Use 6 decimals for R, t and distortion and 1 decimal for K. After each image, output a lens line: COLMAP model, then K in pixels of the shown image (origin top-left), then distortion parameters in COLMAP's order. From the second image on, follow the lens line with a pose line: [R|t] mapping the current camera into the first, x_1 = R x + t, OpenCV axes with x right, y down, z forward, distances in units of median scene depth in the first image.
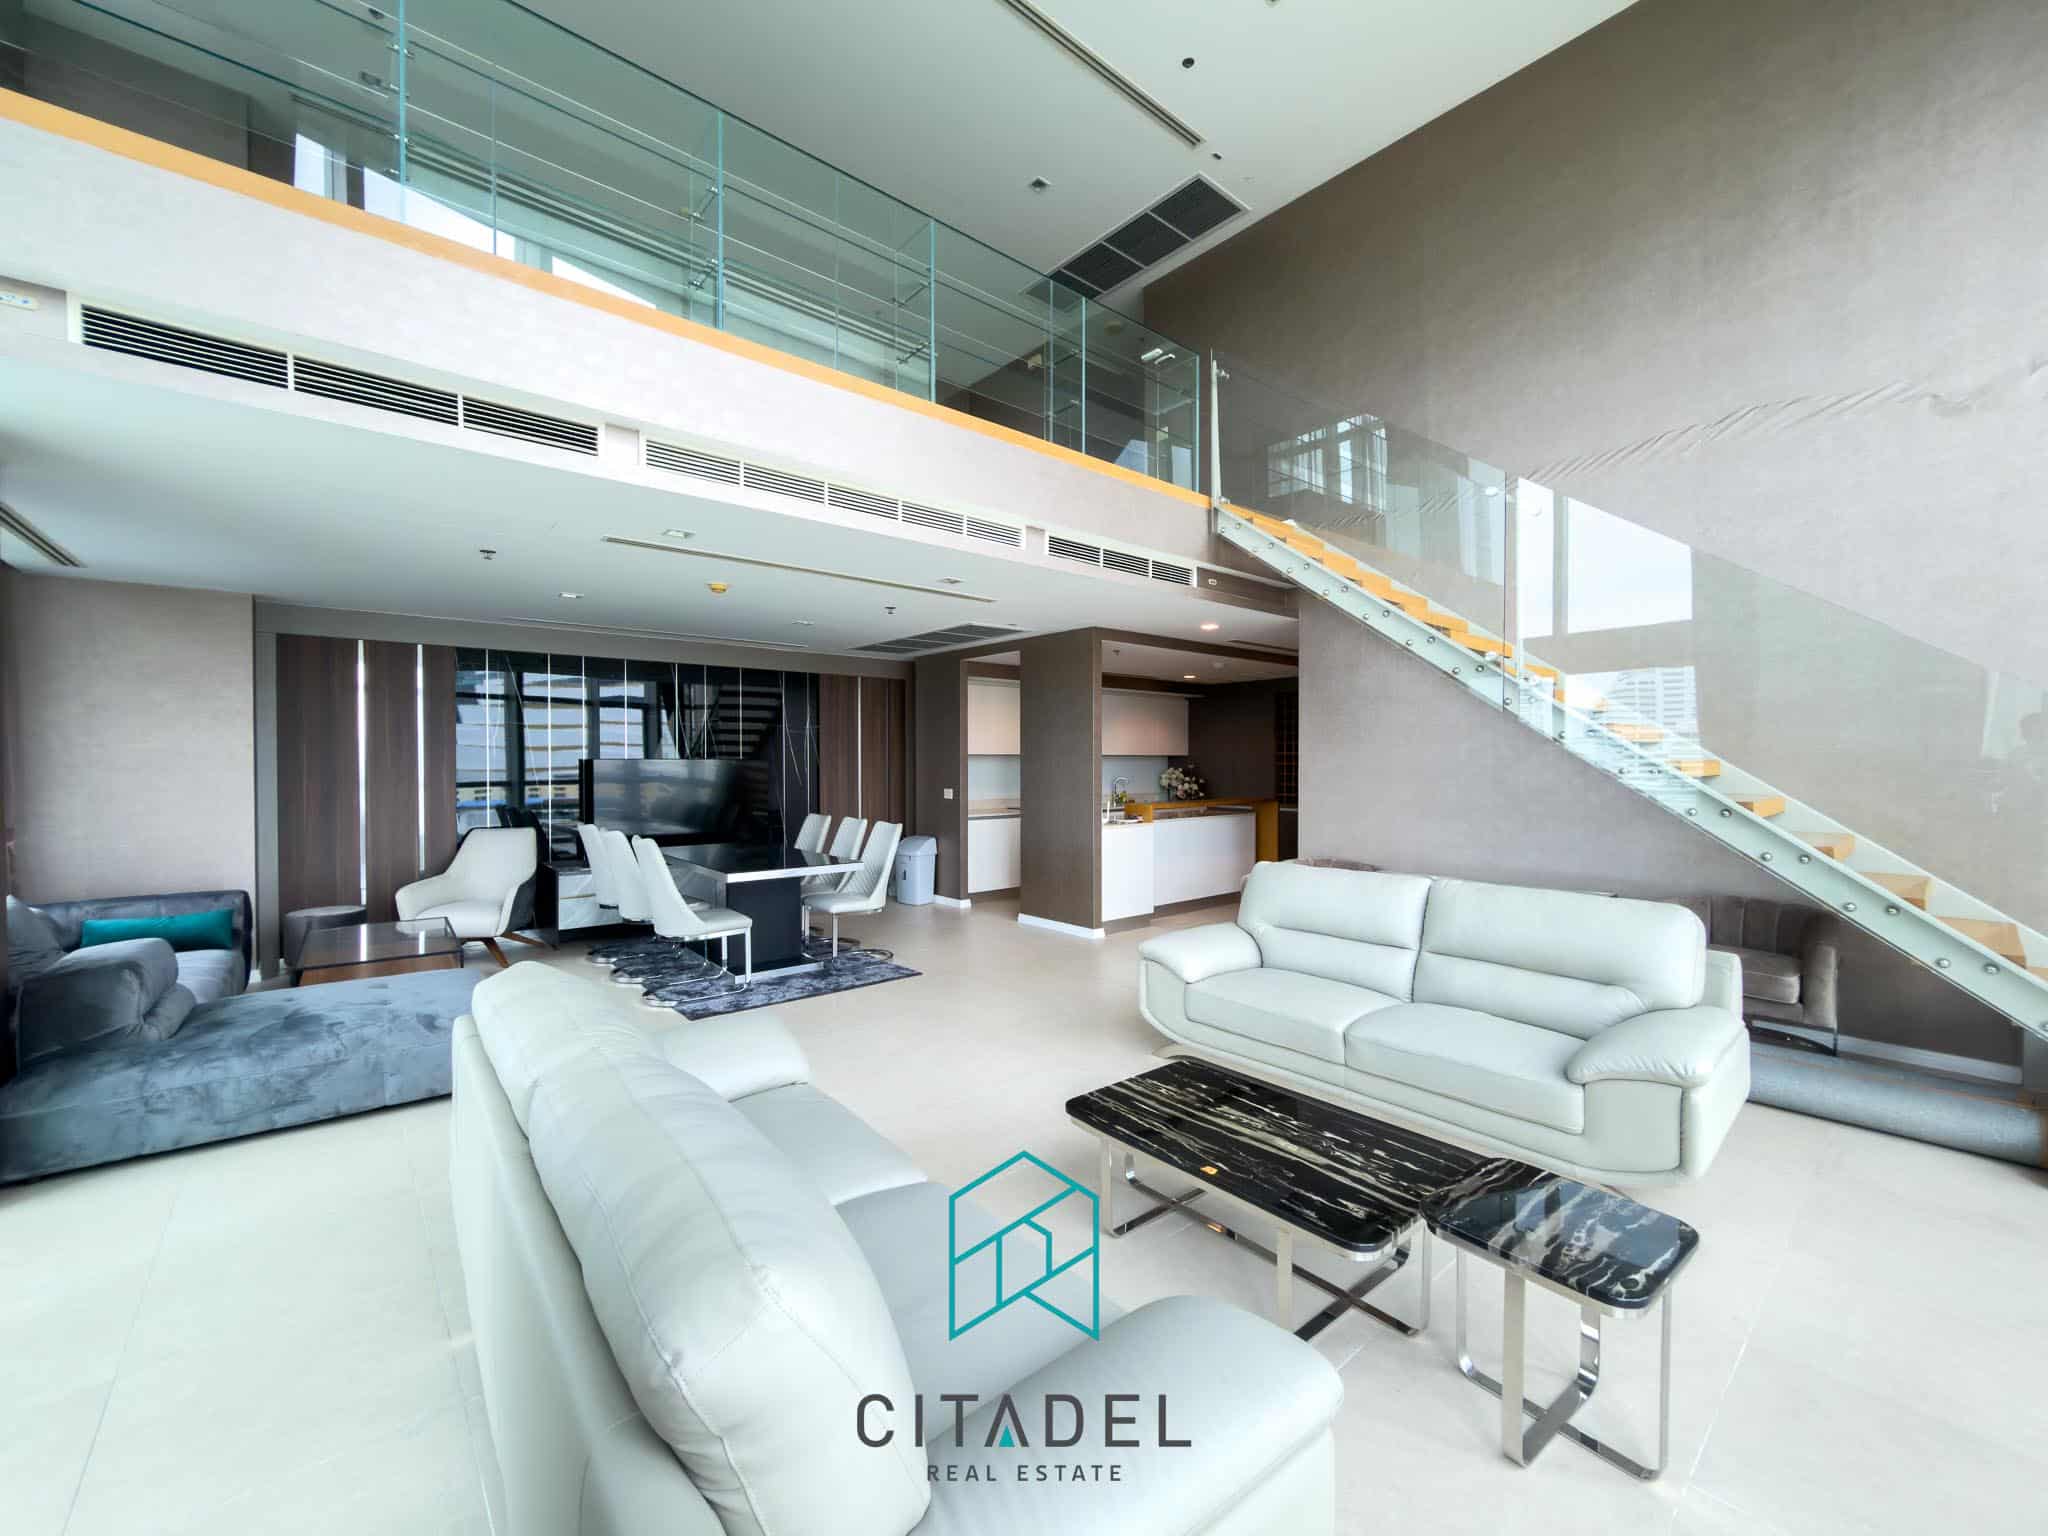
lens RADIAL K [[839.6, 0, 1037.9], [0, 839.6, 763.6], [0, 0, 1]] dist [0.000284, 0.000427]
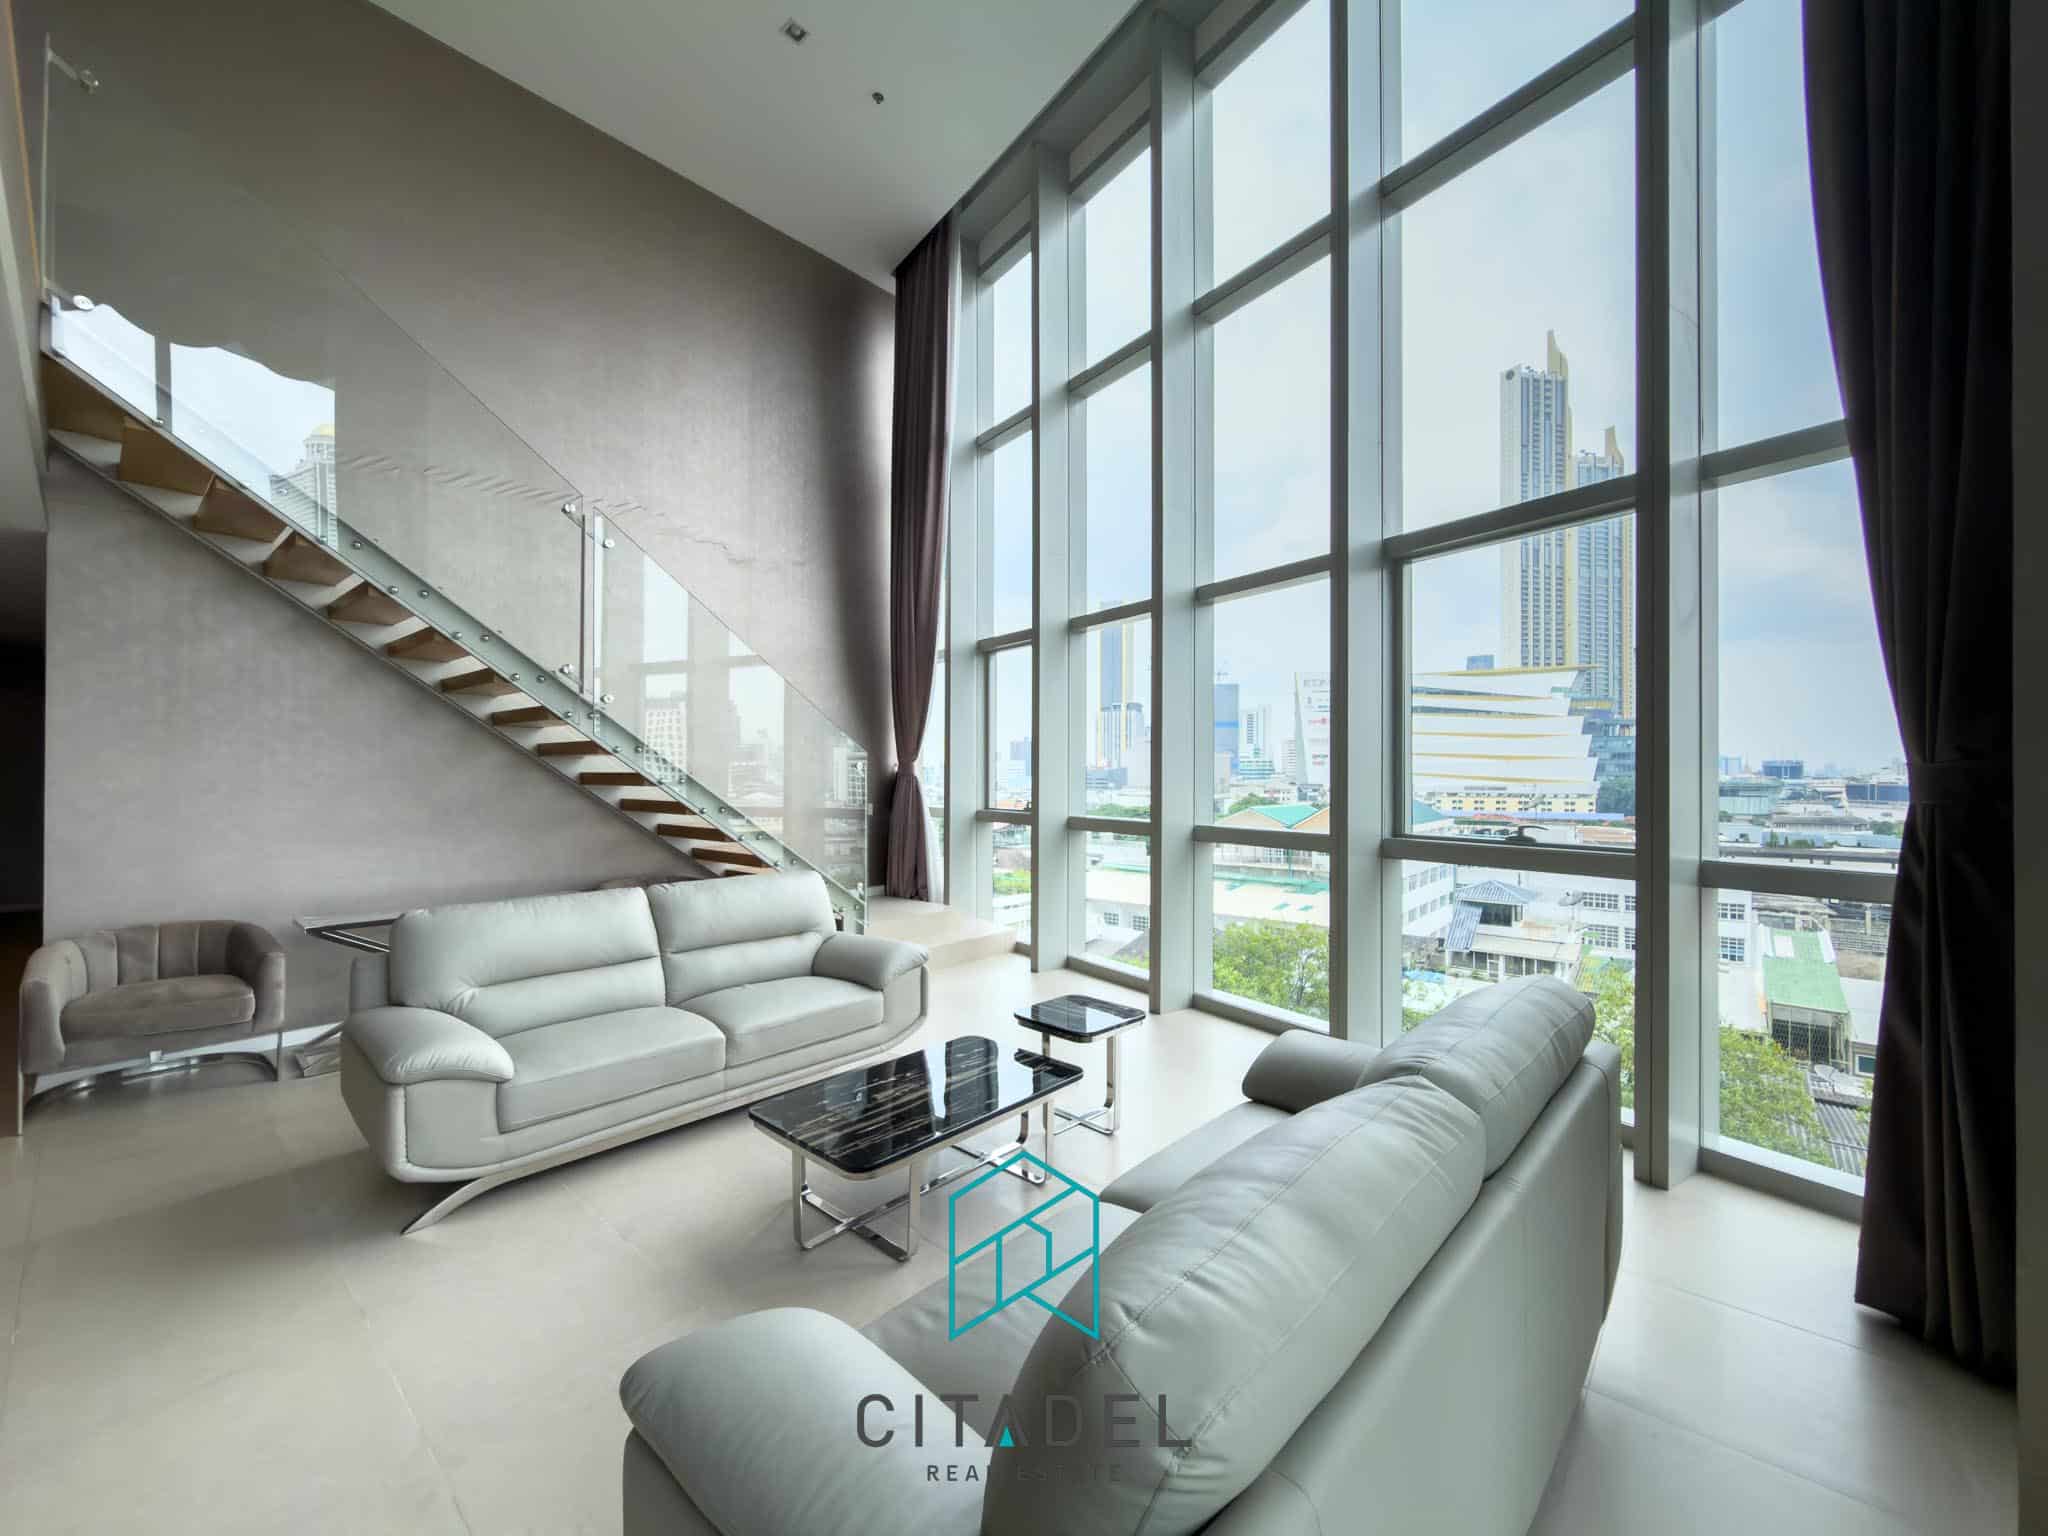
lens RADIAL K [[839.6, 0, 1022.3], [0, 839.6, 766.8], [0, 0, 1]] dist [0.000284, 0.000427]
pose [[-0.145053, 0.002432, 0.989421, -0.756471], [0.002616, 0.999994, -0.002074, -0.006169], [-0.989420, 0.002288, -0.145059, 0.849856]]
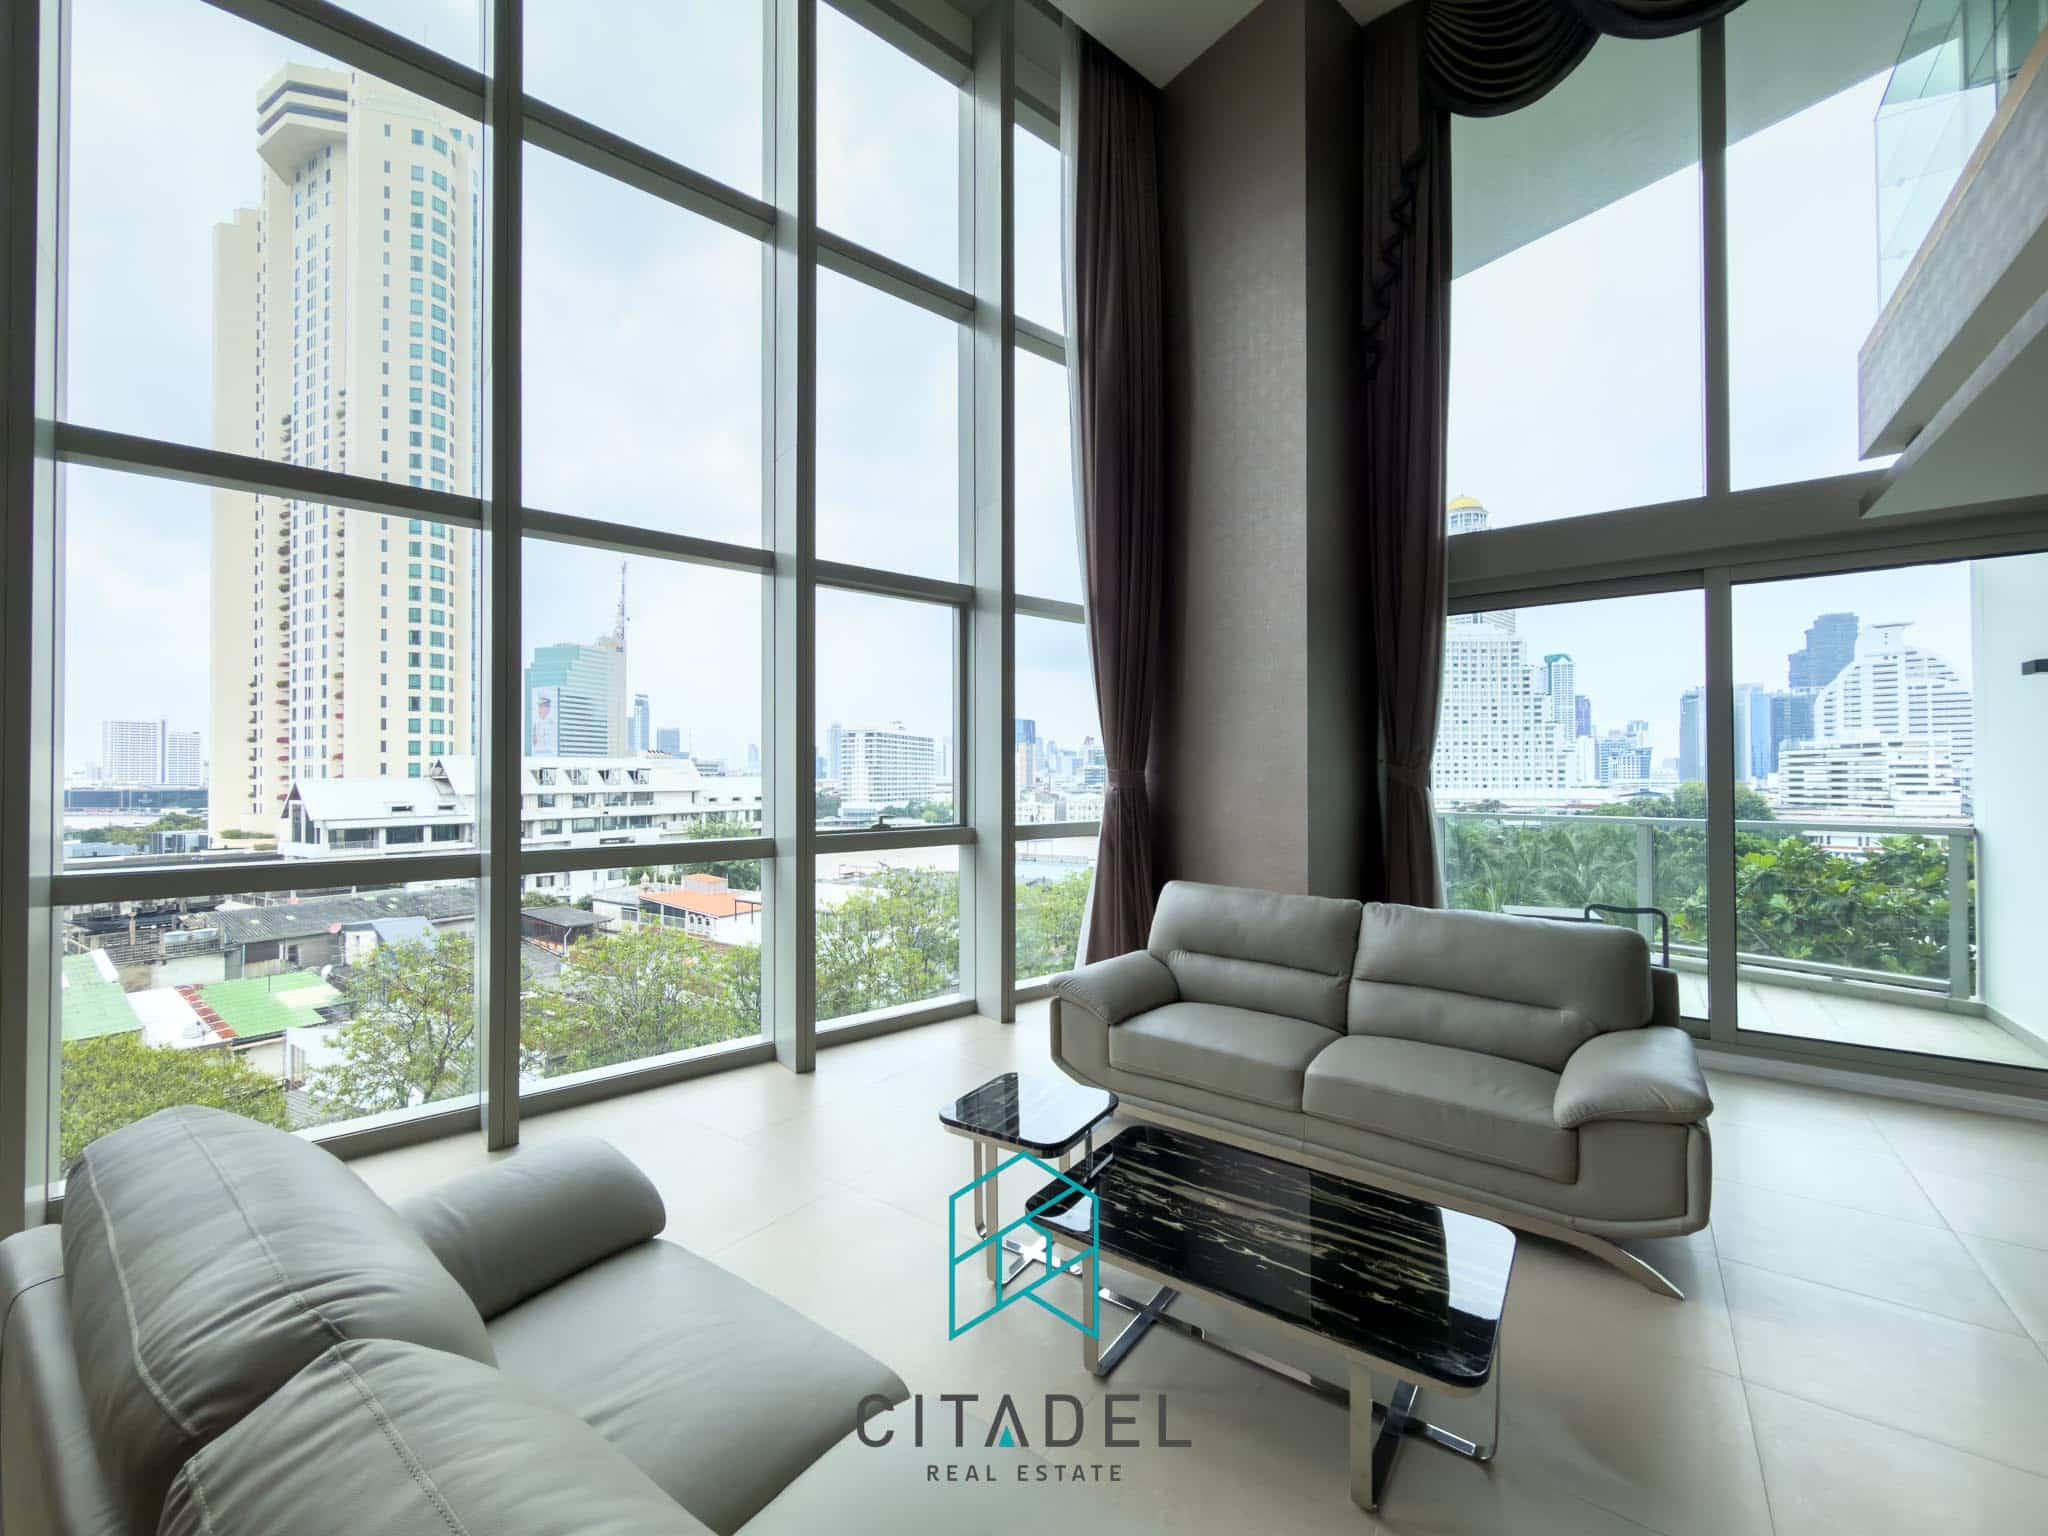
lens RADIAL K [[839.6, 0, 1040.7], [0, 839.6, 765.7], [0, 0, 1]] dist [0.000284, 0.000427]
pose [[-0.967174, -0.004590, -0.254072, 0.651180], [-0.002629, 0.999964, -0.008059, -0.004662], [0.254100, -0.007127, -0.967152, 1.673083]]
